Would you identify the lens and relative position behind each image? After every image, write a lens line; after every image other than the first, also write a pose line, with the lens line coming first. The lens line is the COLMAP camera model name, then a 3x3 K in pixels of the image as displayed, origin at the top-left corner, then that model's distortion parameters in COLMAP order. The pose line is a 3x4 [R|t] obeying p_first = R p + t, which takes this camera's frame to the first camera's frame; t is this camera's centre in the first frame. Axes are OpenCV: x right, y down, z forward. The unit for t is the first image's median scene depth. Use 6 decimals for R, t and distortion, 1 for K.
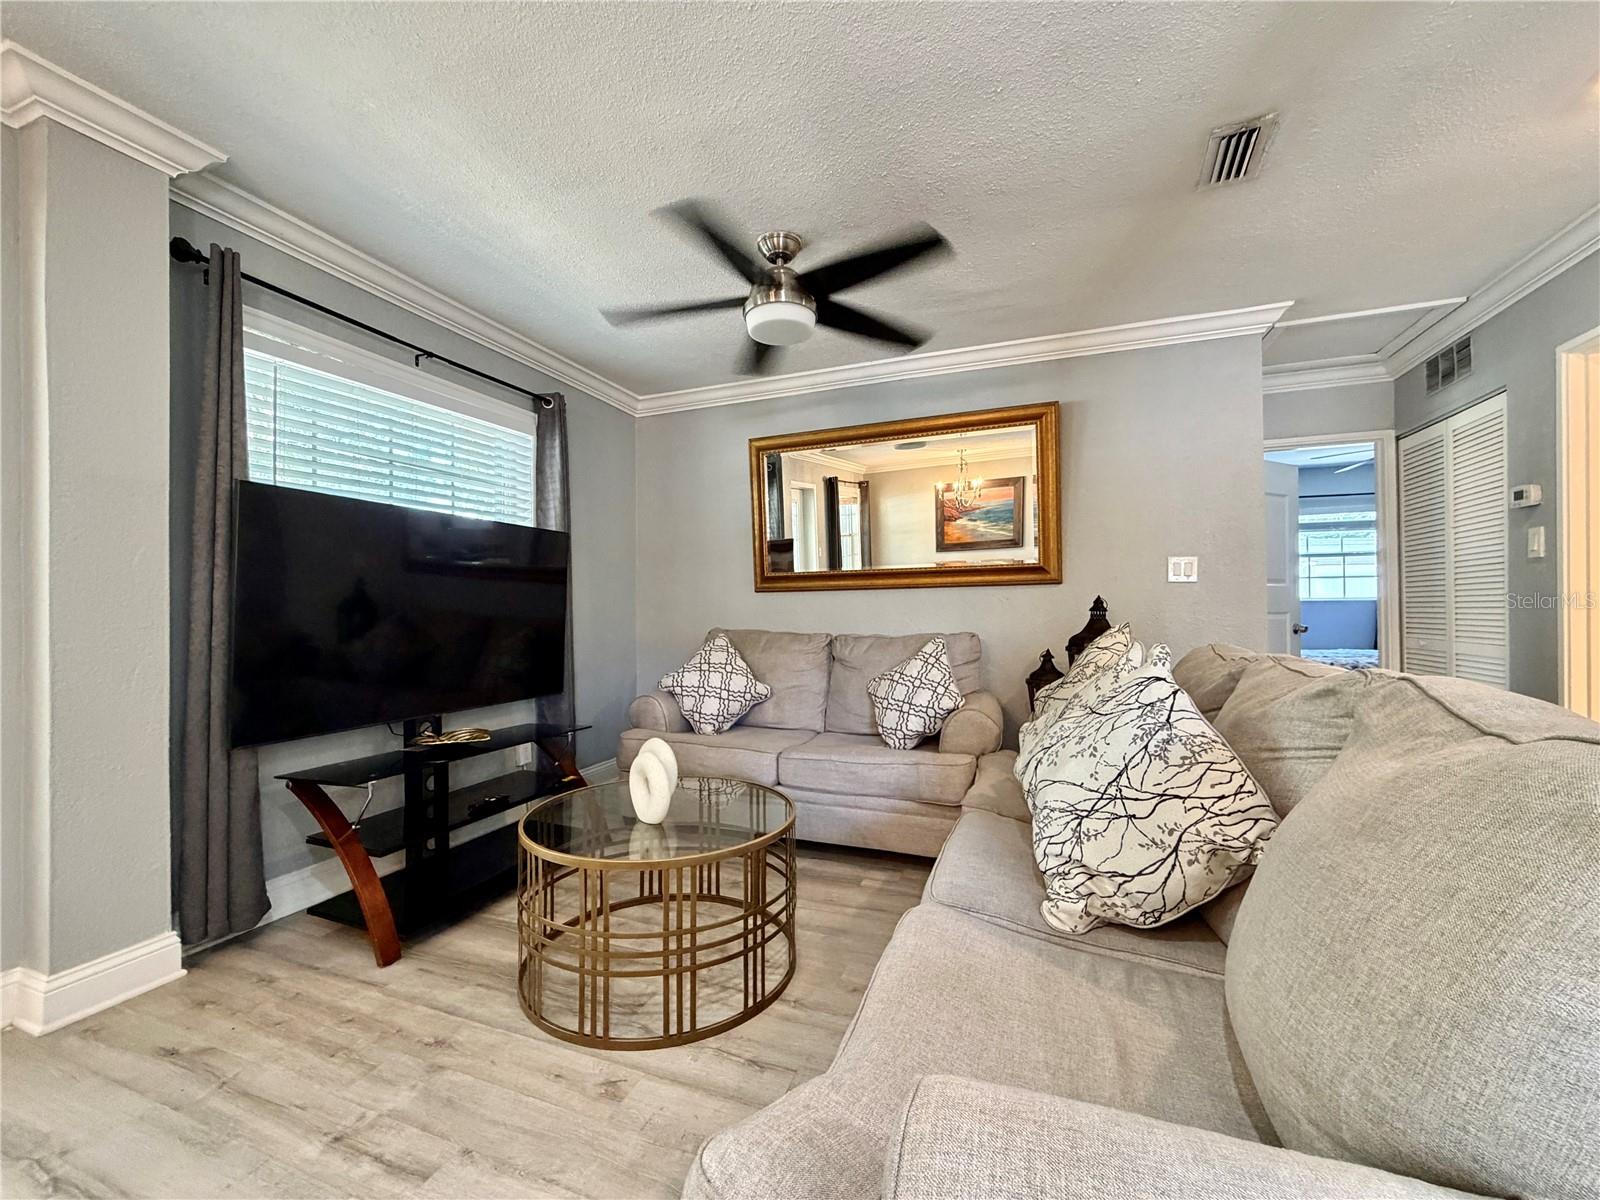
lens RADIAL K [[641.7, 0, 804.0], [0, 641.7, 604.0], [0, 0, 1]] dist [-0.001913, -0.000193]
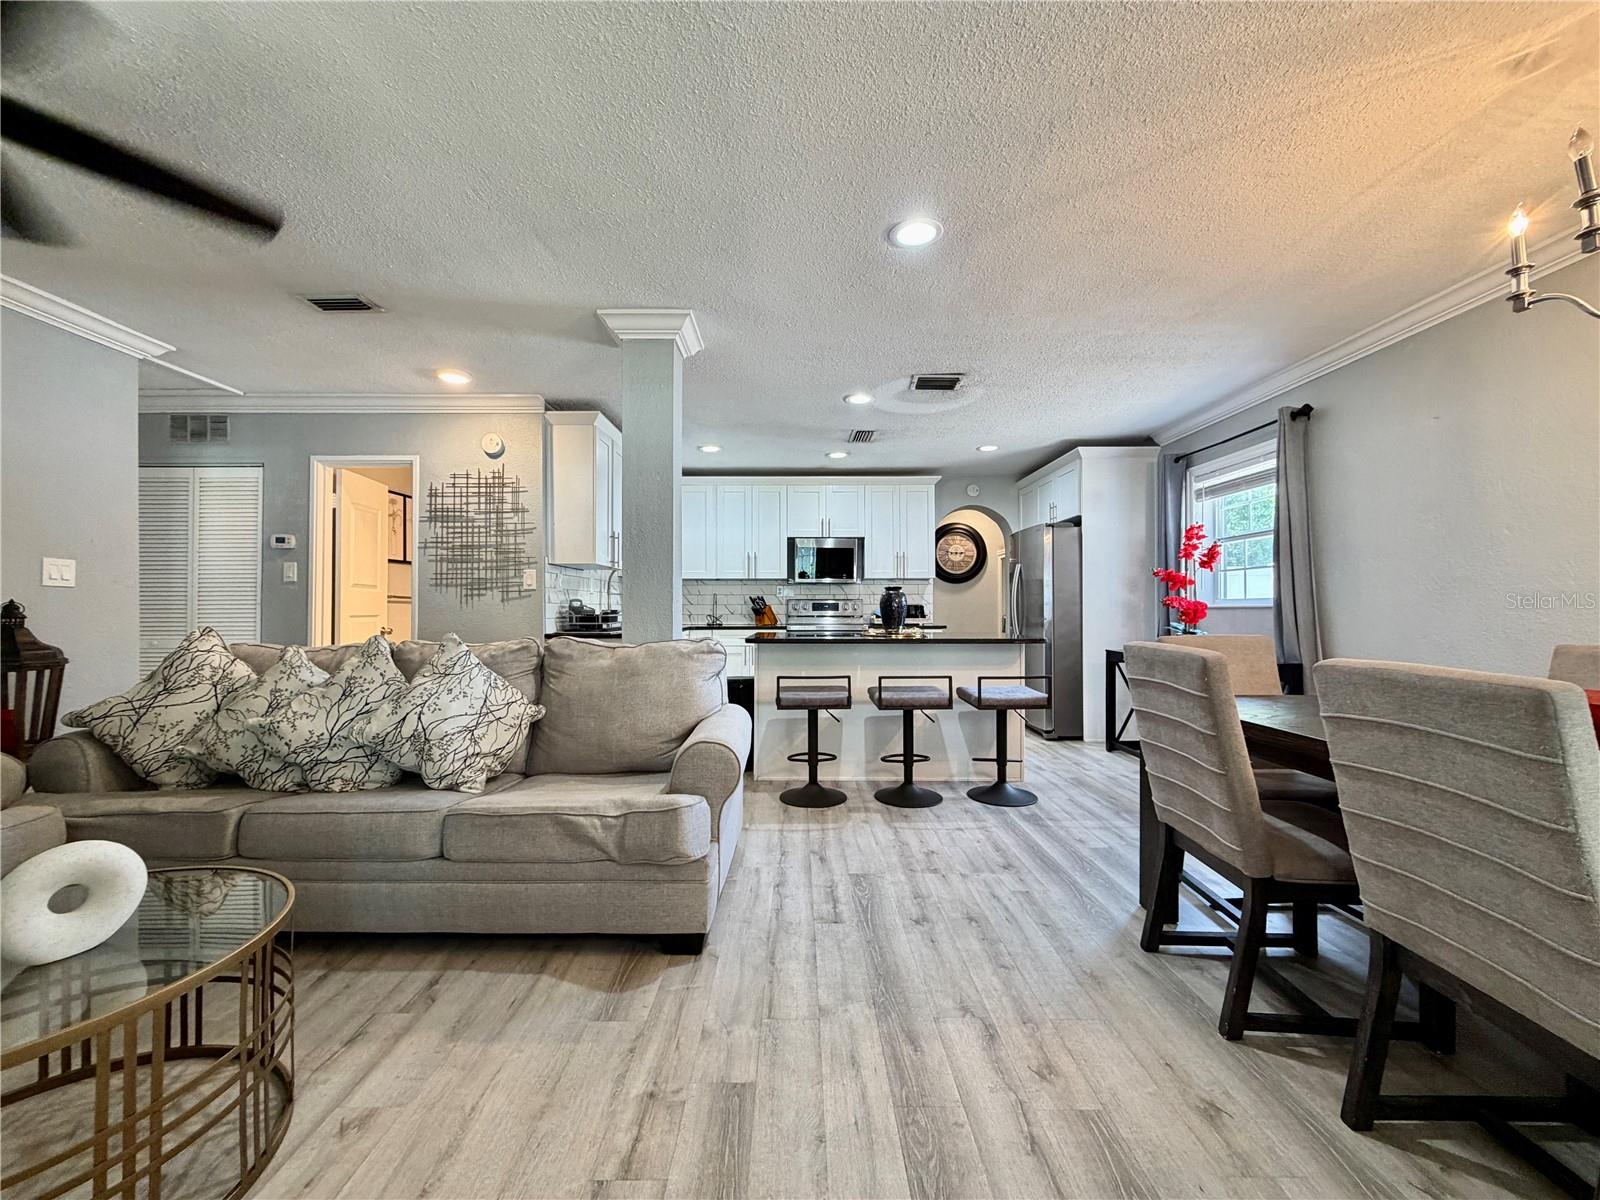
lens RADIAL K [[641.7, 0, 804.0], [0, 641.7, 604.0], [0, 0, 1]] dist [-0.001913, -0.000193]
pose [[-0.373000, 0.011613, 0.927759, -0.860036], [-0.001309, 0.999914, -0.013042, 0.002199], [-0.927830, -0.006079, -0.372953, 0.446545]]
